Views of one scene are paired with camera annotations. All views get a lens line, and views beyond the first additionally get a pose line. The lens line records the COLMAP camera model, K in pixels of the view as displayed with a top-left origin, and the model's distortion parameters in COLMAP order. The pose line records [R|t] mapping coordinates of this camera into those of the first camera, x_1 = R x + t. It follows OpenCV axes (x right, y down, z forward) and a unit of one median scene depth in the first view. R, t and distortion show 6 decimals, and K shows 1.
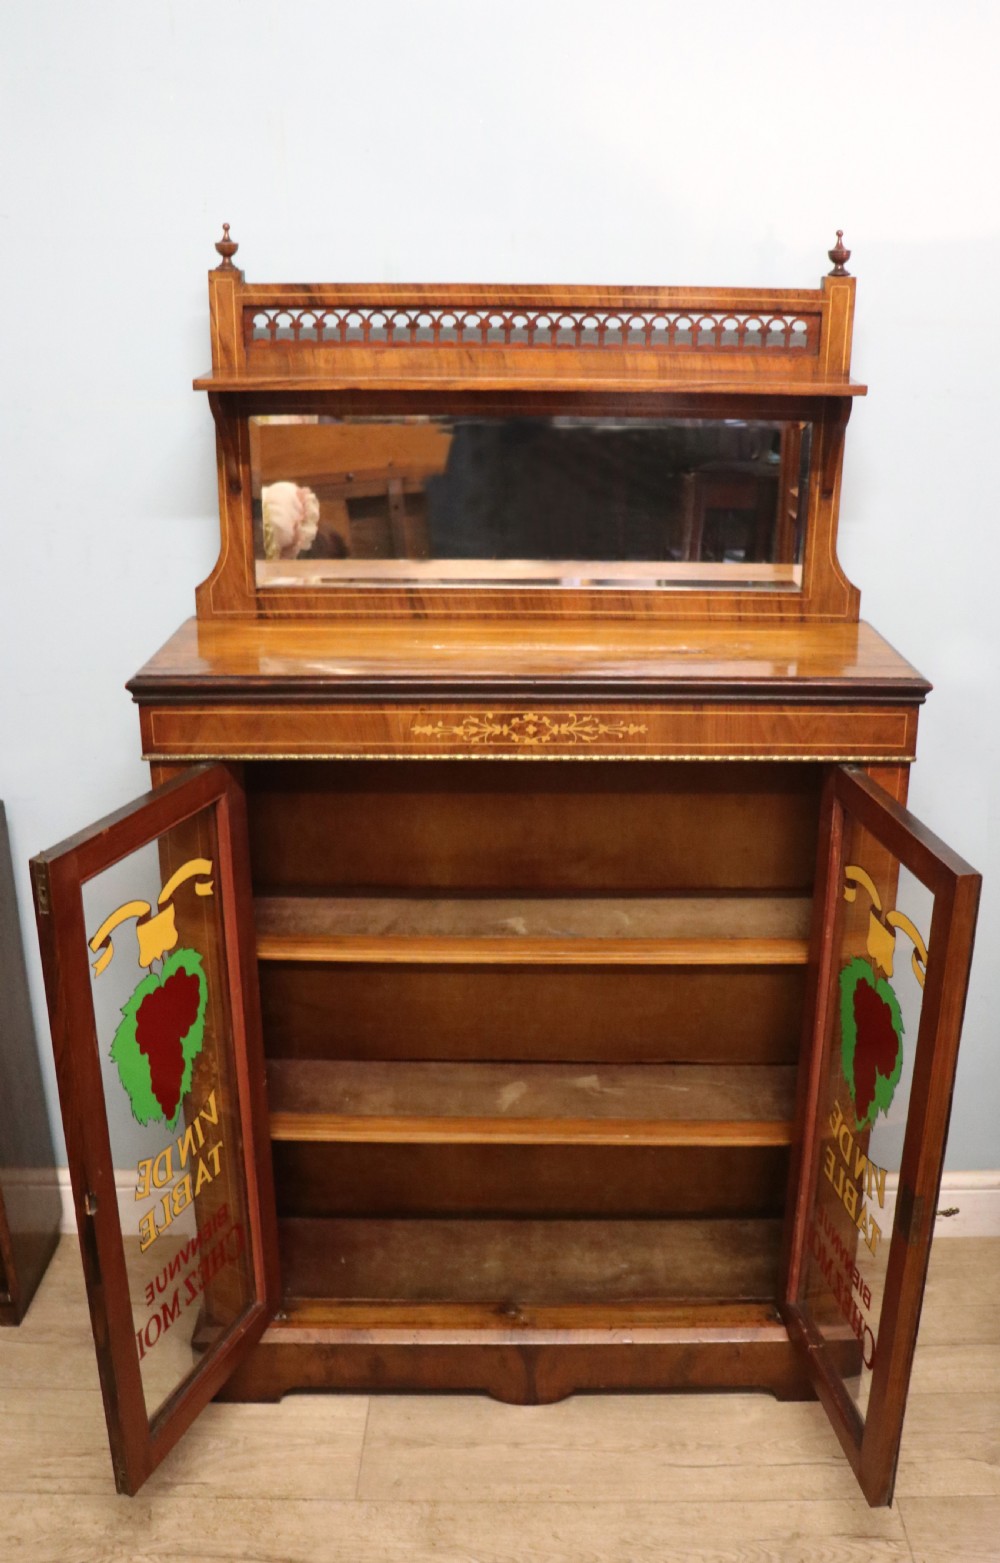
lens RADIAL K [[1491.2, 0, 543.6], [0, 1491.2, 827.5], [0, 0, 1]] dist [-0.152006, 0.000000]
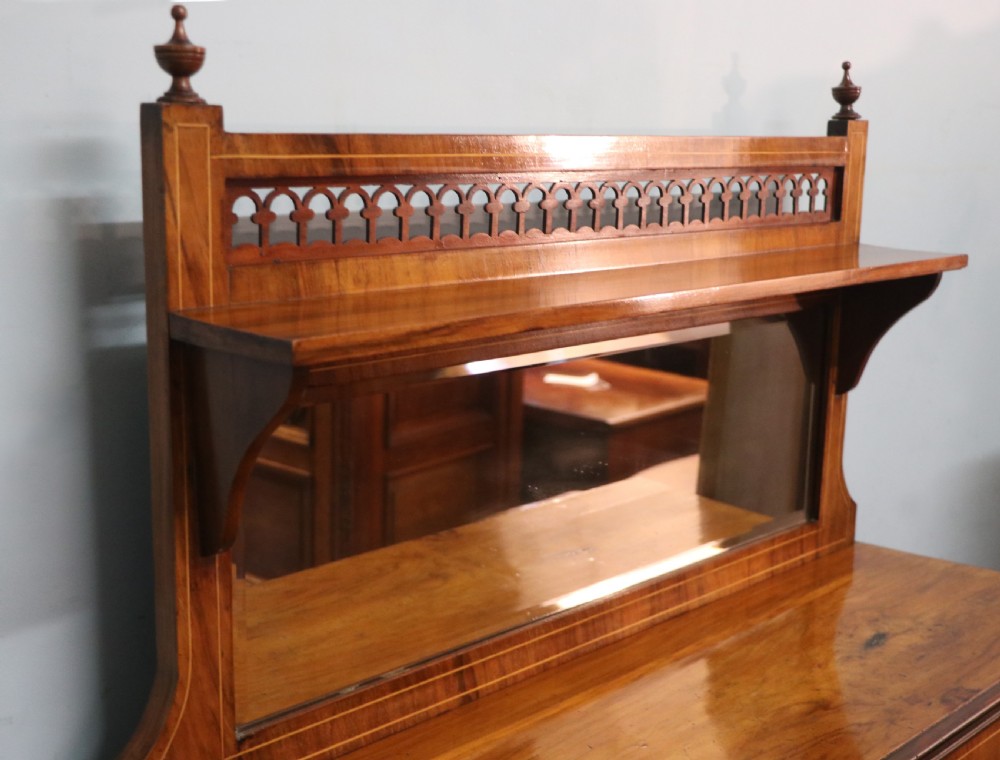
lens RADIAL K [[1435.1, 0, 572.7], [0, 1435.1, 412.1], [0, 0, 1]] dist [-0.016164, 0.000000]
pose [[0.660617, -0.148632, 0.735862, -0.483080], [0.265254, 0.963193, -0.043582, -0.229551], [-0.702300, 0.223982, 0.675727, 0.604980]]
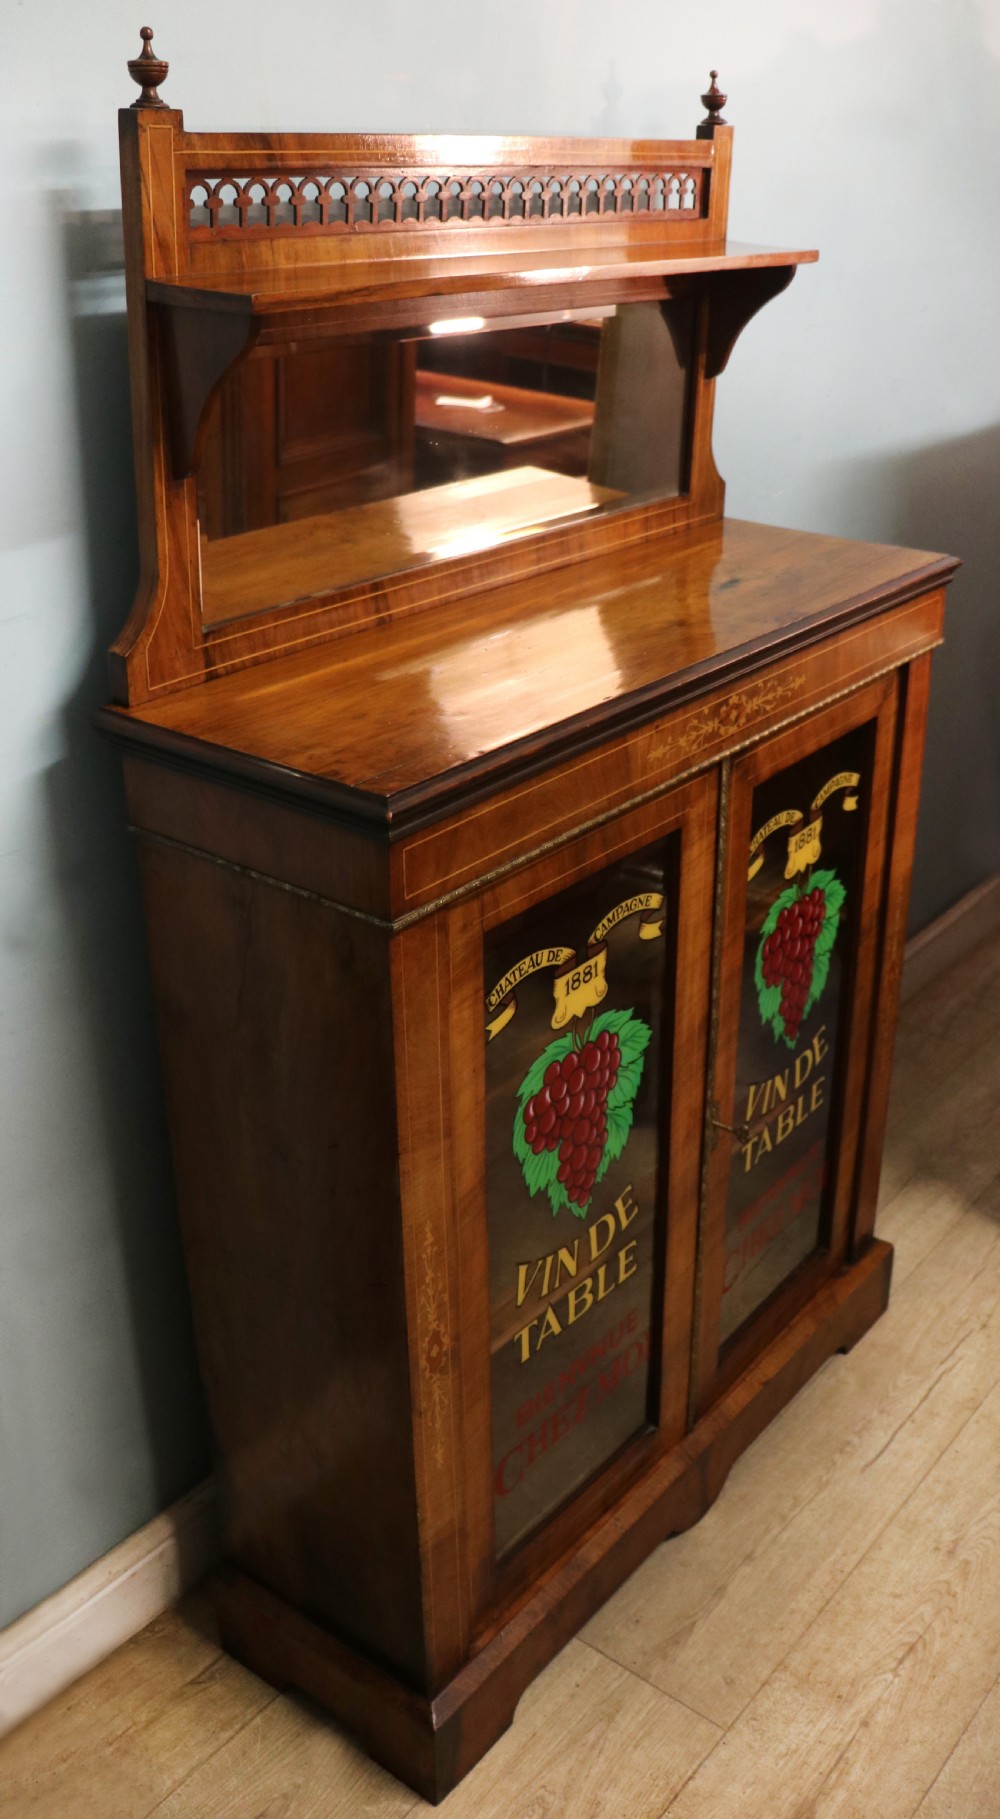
lens RADIAL K [[1644.9, 0, 584.7], [0, 1644.9, 837.8], [0, 0, 1]] dist [-0.187894, 0.142547]
pose [[0.605586, -0.317035, 0.729900, -0.657969], [0.271517, 0.944492, 0.184970, -0.173087], [-0.748027, 0.086165, 0.658052, 0.464247]]
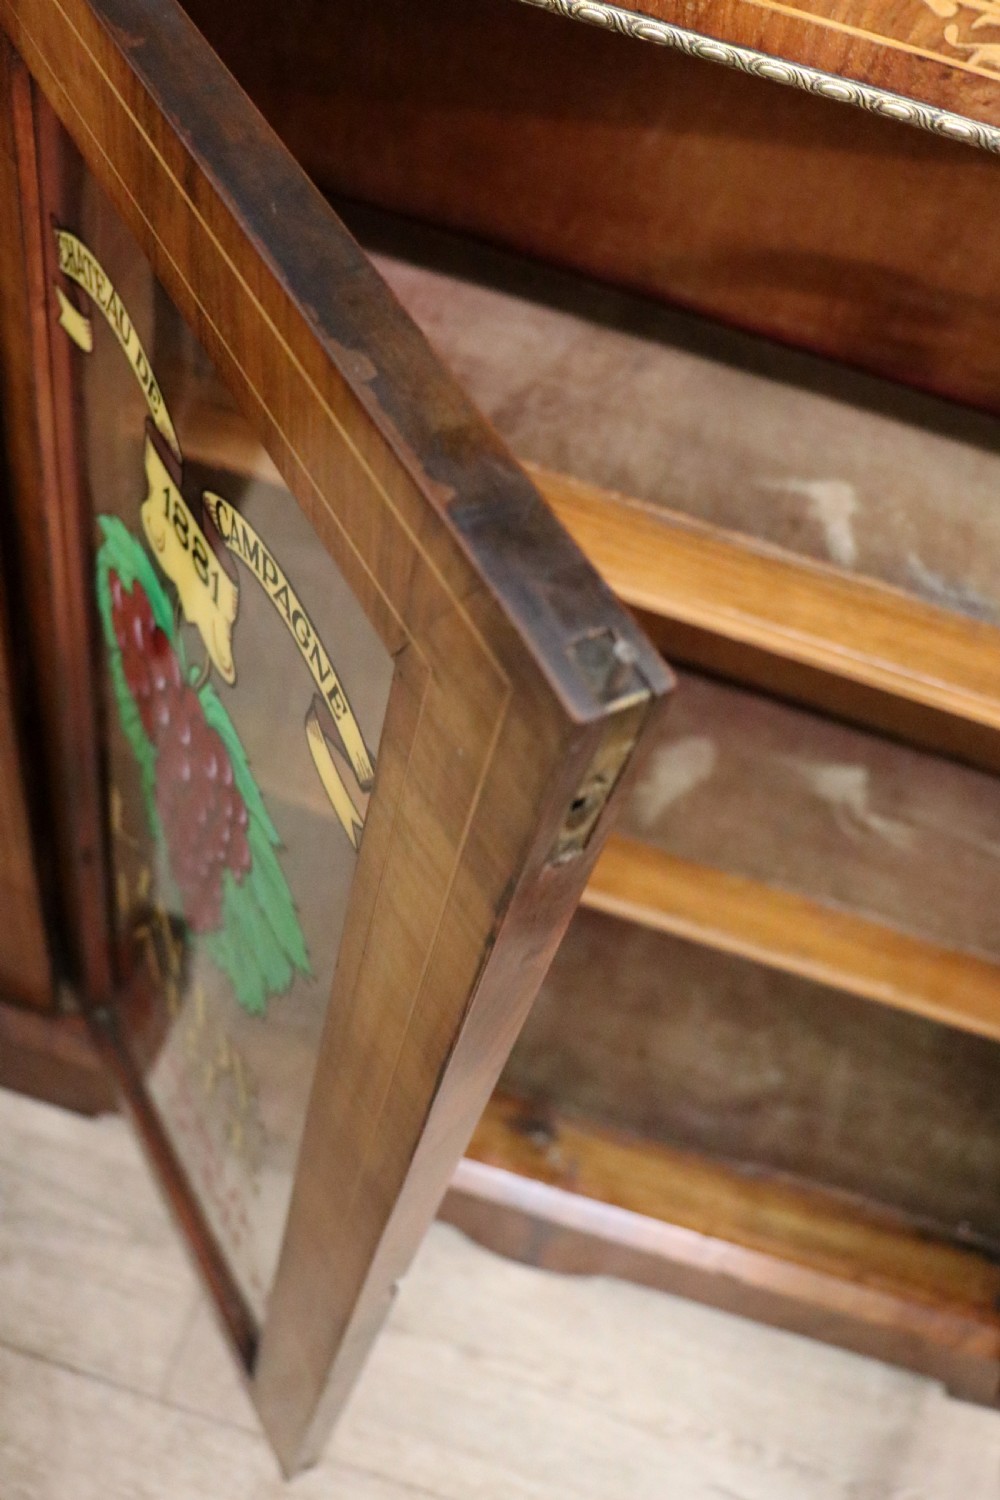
lens RADIAL K [[1494.3, 0, 477.4], [0, 1494.3, 760.8], [0, 0, 1]] dist [-0.070427, 0.000000]
pose [[0.948125, 0.315655, -0.037684, -0.072878], [-0.244372, 0.799518, 0.548683, -0.070829], [0.203323, -0.511011, 0.835181, 0.692553]]
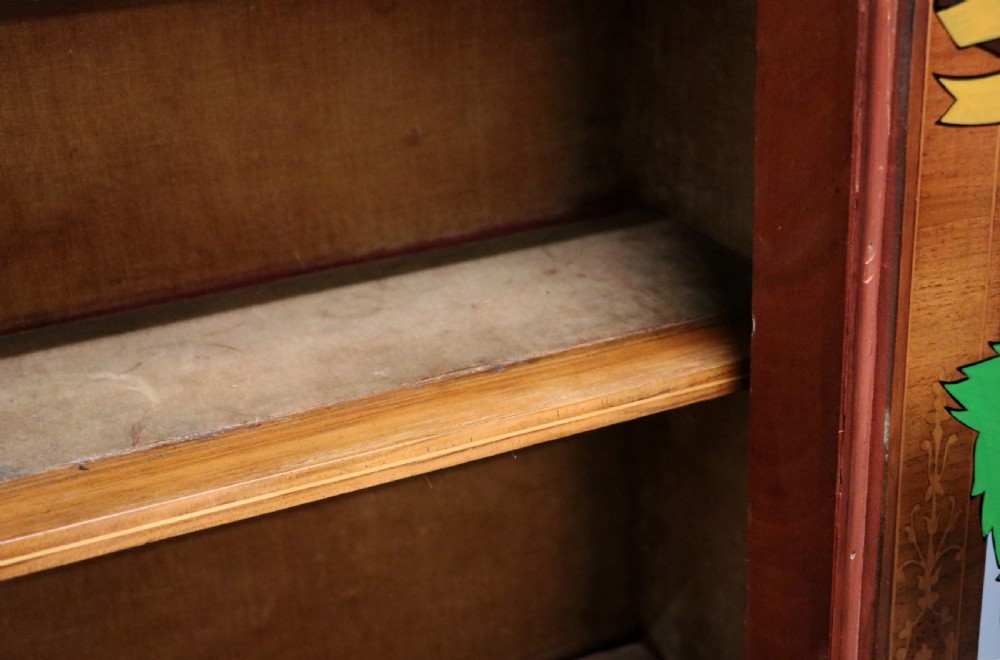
lens RADIAL K [[1519.9, 0, 506.8], [0, 1519.9, 323.0], [0, 0, 1]] dist [-0.010163, 0.000000]
pose [[0.906354, -0.204509, 0.369726, 0.009613], [0.198519, 0.978573, 0.054630, 0.049319], [-0.372977, 0.023884, 0.927533, 0.728614]]
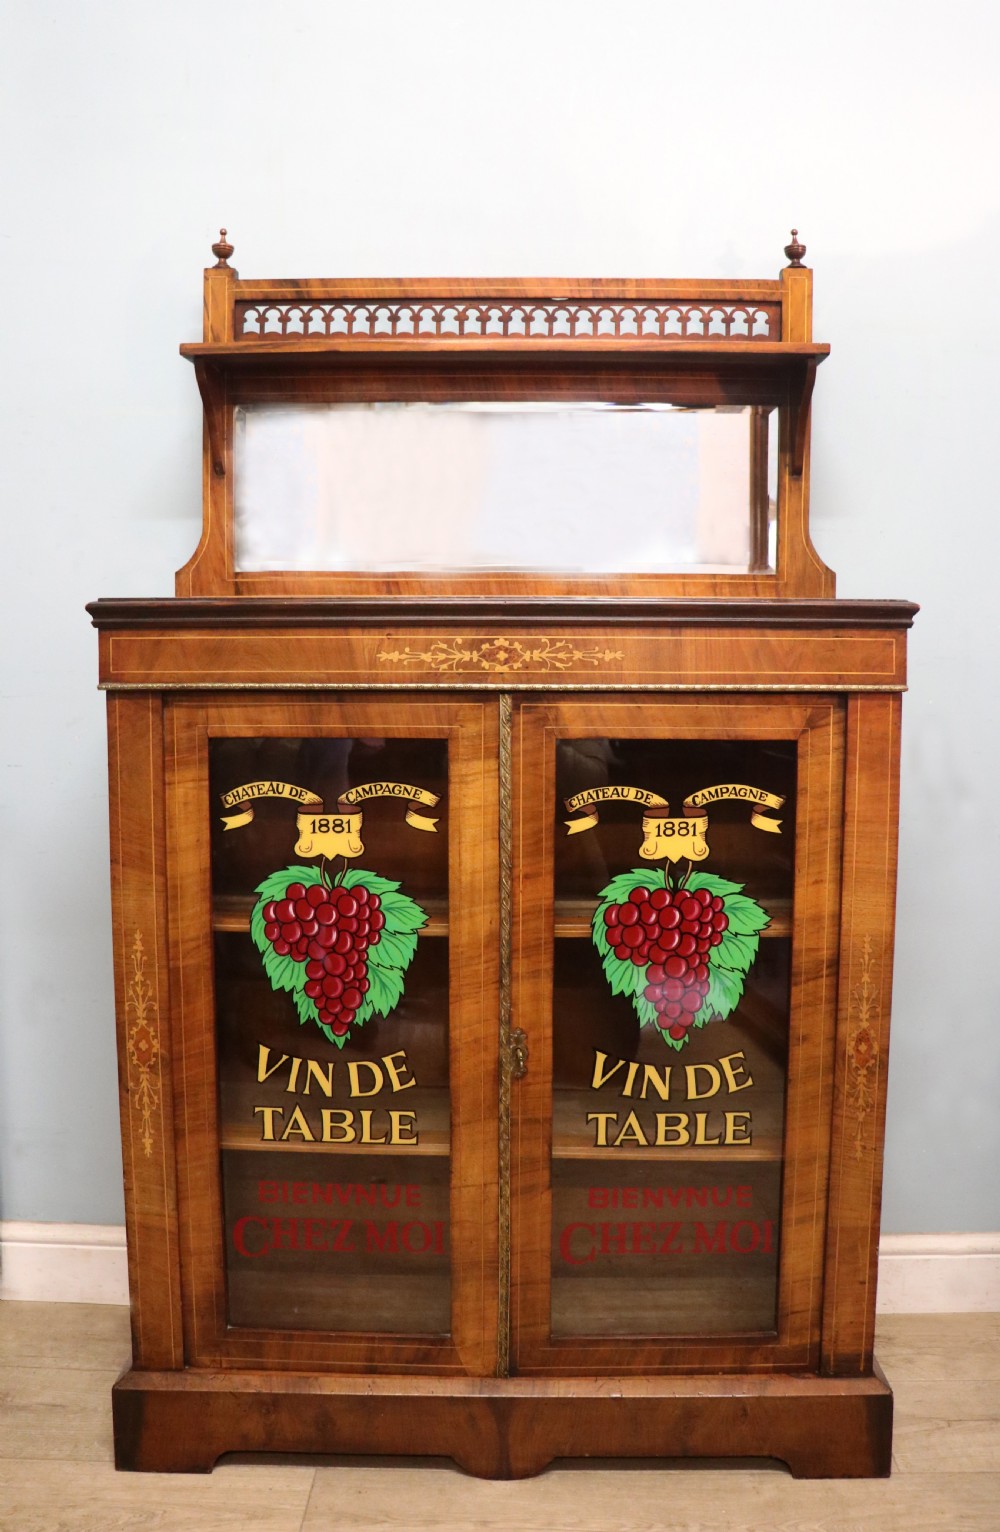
lens RADIAL K [[1296.7, 0, 503.0], [0, 1296.7, 724.0], [0, 0, 1]] dist [-0.163041, 0.071153]
pose [[0.999548, -0.003809, -0.029827, 0.015734], [-0.004912, 0.957938, -0.286935, 0.200062], [0.029666, 0.286951, 0.957486, 0.203113]]
